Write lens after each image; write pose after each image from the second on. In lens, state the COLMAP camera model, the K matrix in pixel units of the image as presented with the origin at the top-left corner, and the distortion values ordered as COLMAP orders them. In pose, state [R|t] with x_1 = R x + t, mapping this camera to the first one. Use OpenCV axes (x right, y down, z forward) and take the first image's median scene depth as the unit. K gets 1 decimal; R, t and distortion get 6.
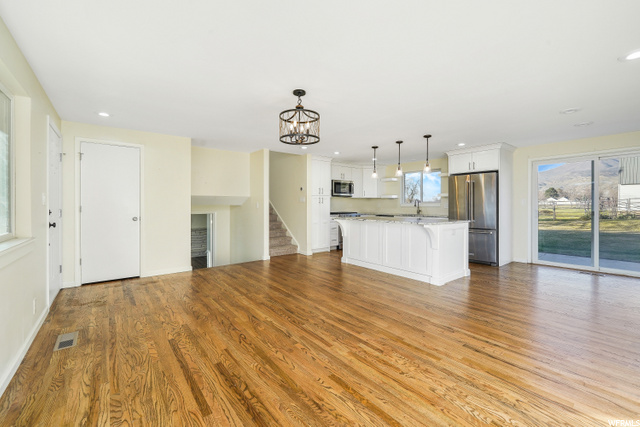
lens RADIAL K [[264.7, 0, 318.5], [0, 264.7, 206.2], [0, 0, 1]] dist [-0.017089, -0.000436]
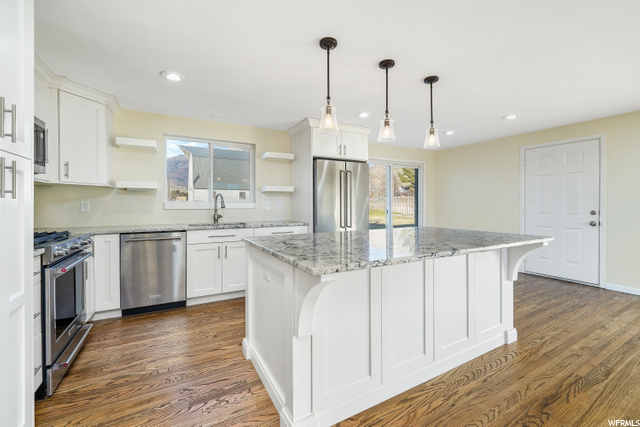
lens RADIAL K [[271.0, 0, 328.7], [0, 271.0, 207.0], [0, 0, 1]] dist [-0.013472, -0.000064]
pose [[0.156494, -0.009798, 0.987630, -0.152240], [0.008322, 0.999928, 0.008601, -0.005735], [-0.987644, 0.006873, 0.156564, 0.988417]]
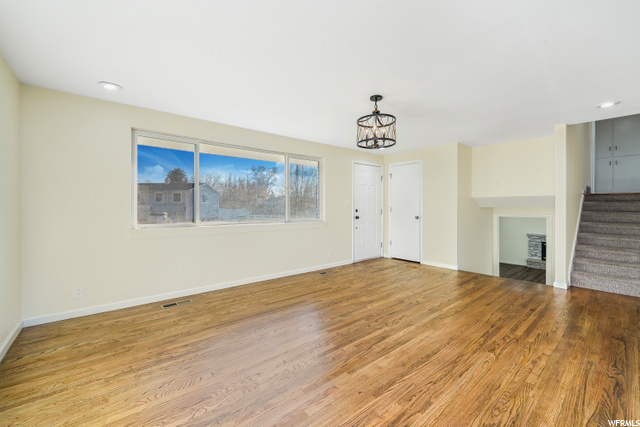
lens RADIAL K [[271.0, 0, 328.7], [0, 271.0, 207.0], [0, 0, 1]] dist [-0.013472, -0.000064]
pose [[0.050438, 0.007714, -0.998697, 0.511318], [-0.007349, 0.999946, 0.007353, -0.008390], [0.998700, 0.006968, 0.050492, 0.394579]]
